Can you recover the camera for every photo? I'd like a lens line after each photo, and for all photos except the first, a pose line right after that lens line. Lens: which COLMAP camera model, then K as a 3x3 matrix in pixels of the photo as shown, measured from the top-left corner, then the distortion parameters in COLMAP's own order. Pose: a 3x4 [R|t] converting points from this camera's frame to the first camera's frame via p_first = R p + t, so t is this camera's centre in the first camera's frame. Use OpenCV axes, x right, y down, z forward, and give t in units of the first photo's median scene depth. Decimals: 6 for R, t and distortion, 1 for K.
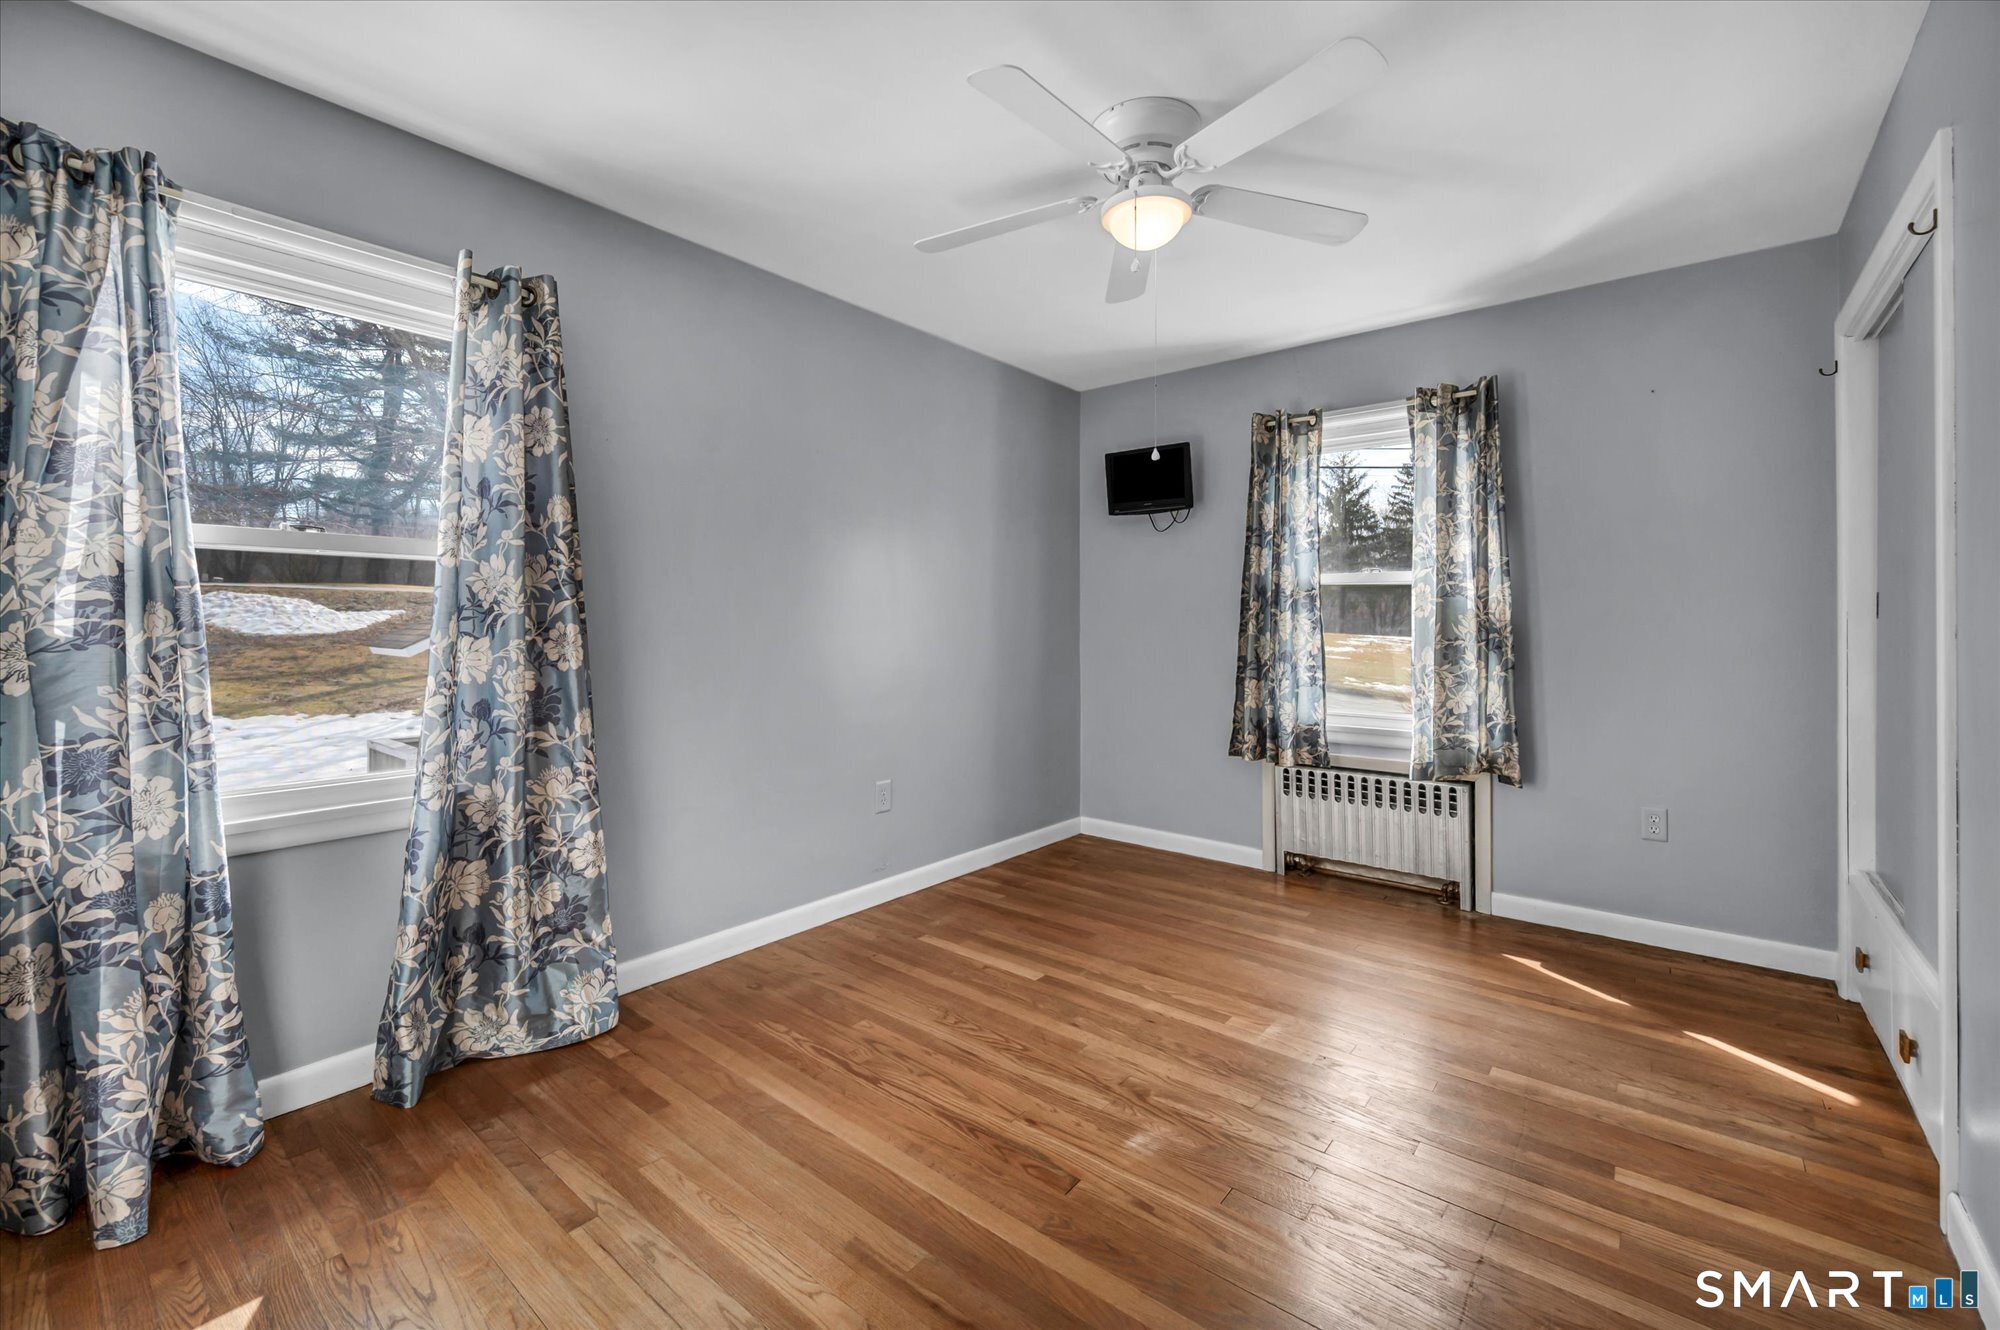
lens RADIAL K [[831.9, 0, 997.3], [0, 831.9, 638.5], [0, 0, 1]] dist [-0.000090, 0.000106]
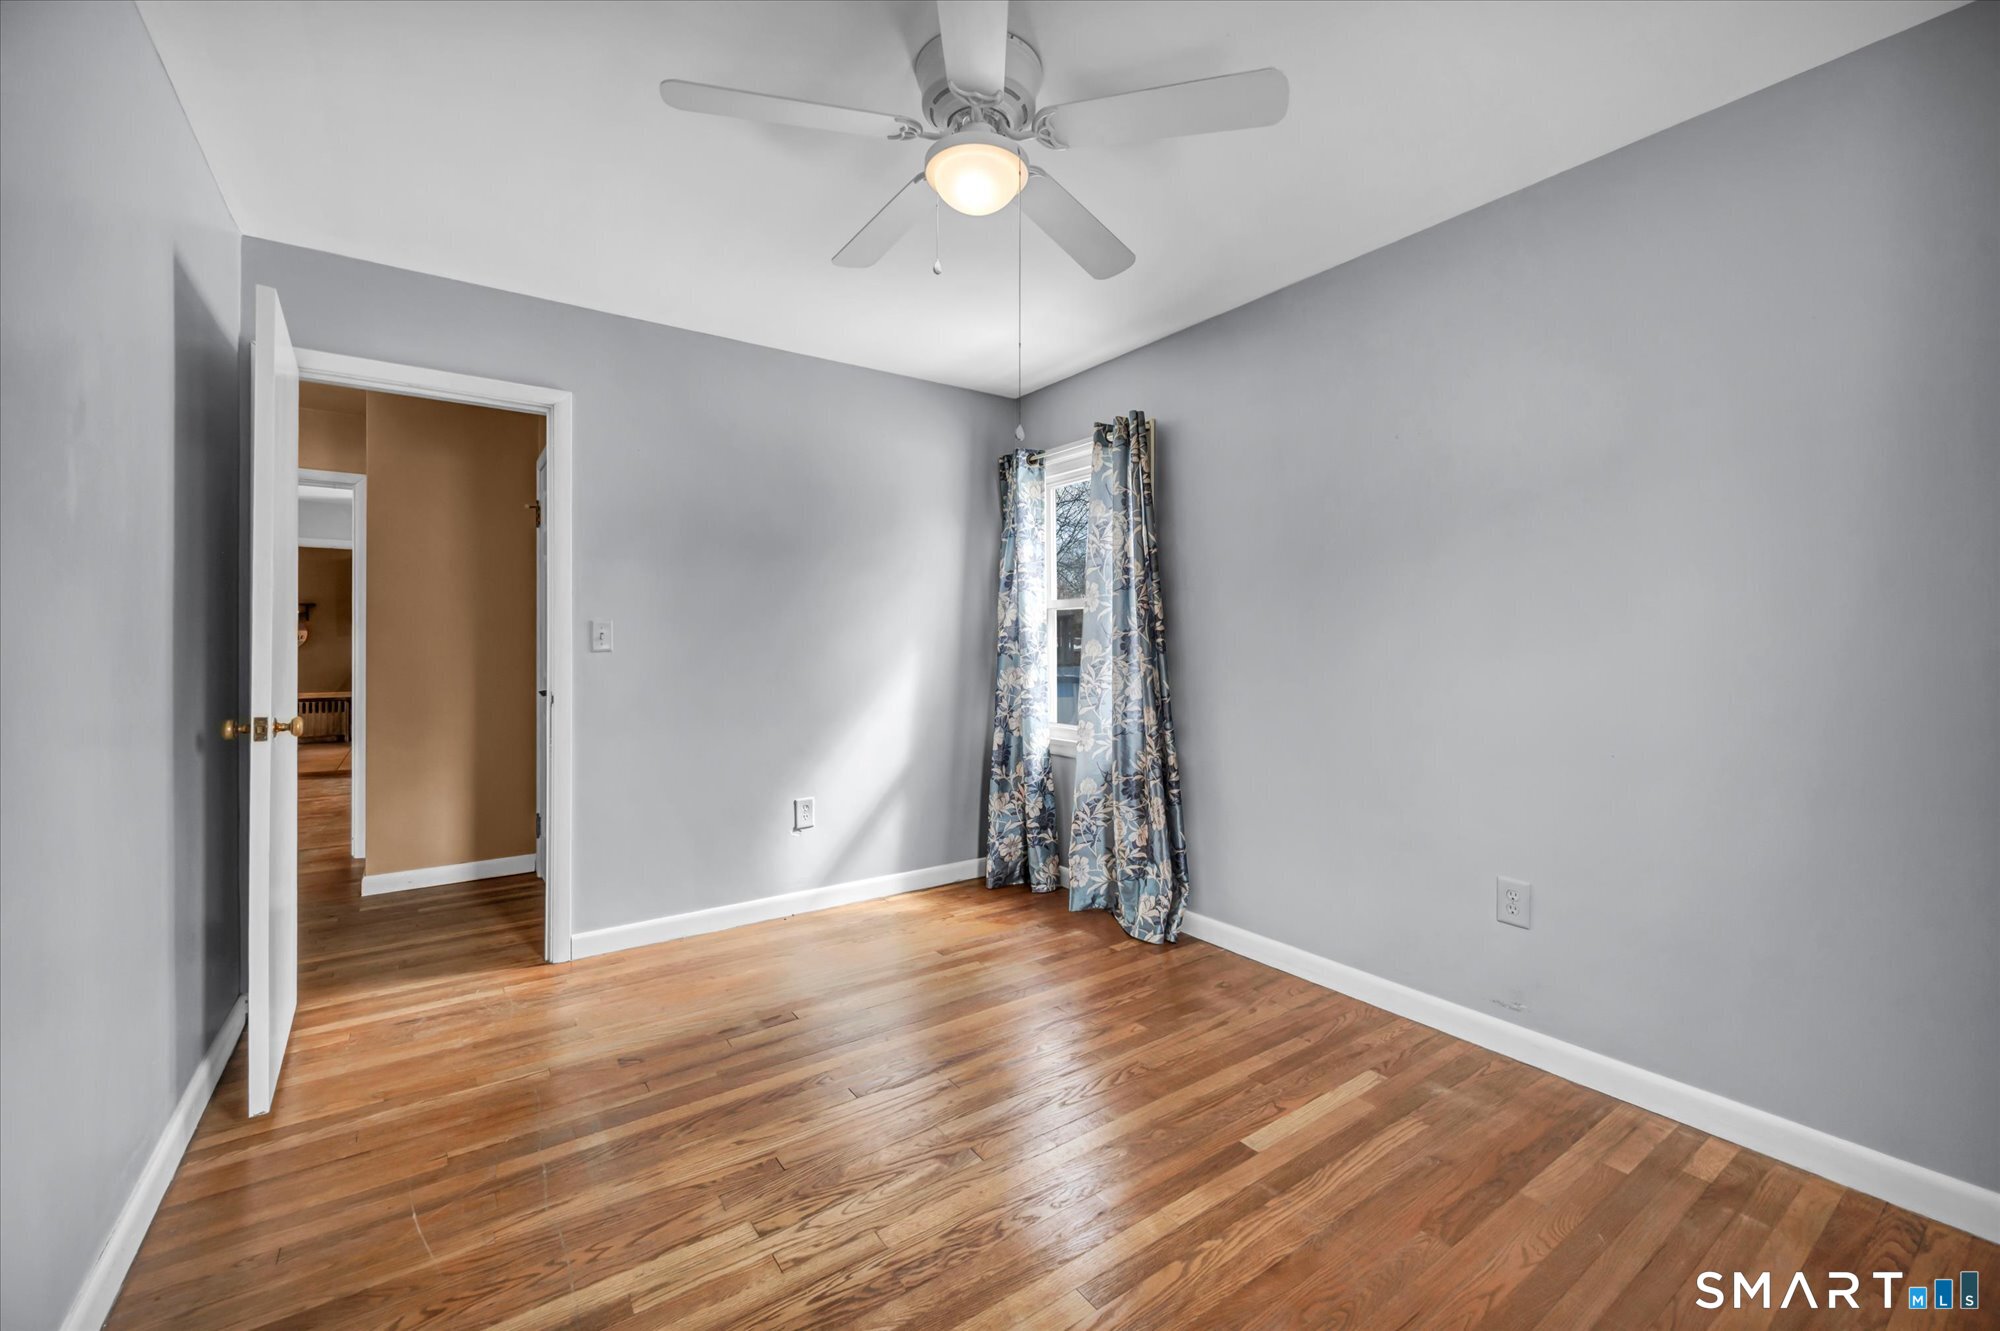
lens RADIAL K [[807.3, 0, 1002.8], [0, 807.3, 661.3], [0, 0, 1]] dist [-0.000976, -0.000074]
pose [[-0.267167, 0.017753, -0.963487, 0.904249], [-0.019331, 0.999530, 0.023777, -0.017218], [0.963456, 0.024978, -0.266698, 1.163187]]
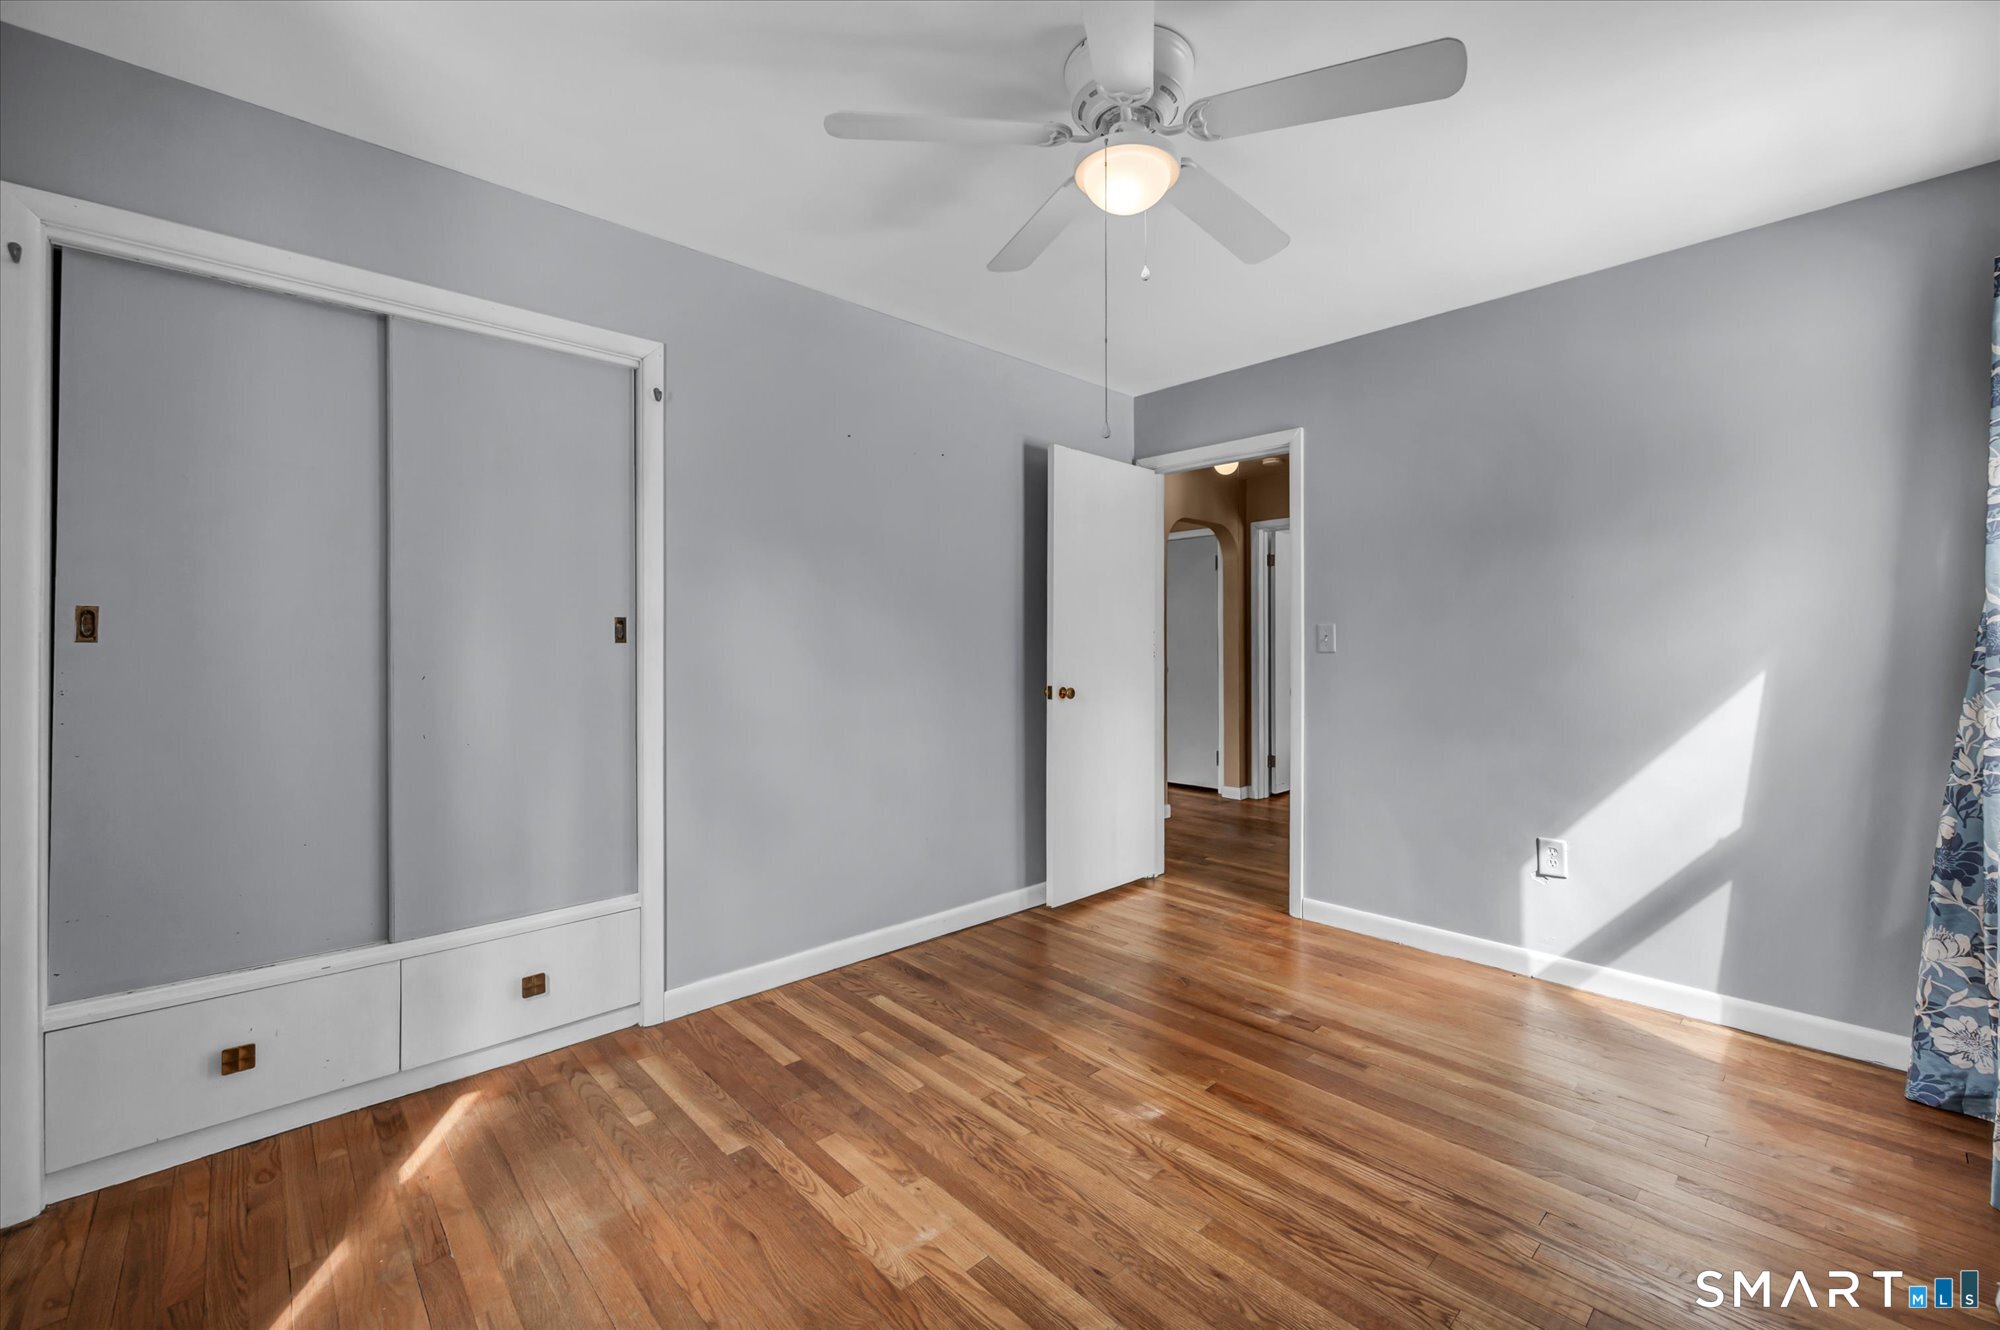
lens RADIAL K [[807.3, 0, 1002.8], [0, 807.3, 660.8], [0, 0, 1]] dist [-0.000976, -0.000074]
pose [[-0.992491, -0.001243, 0.122314, 0.195970], [0.004238, 0.998999, 0.044540, -0.042234], [-0.122247, 0.044724, -0.991491, 1.713247]]
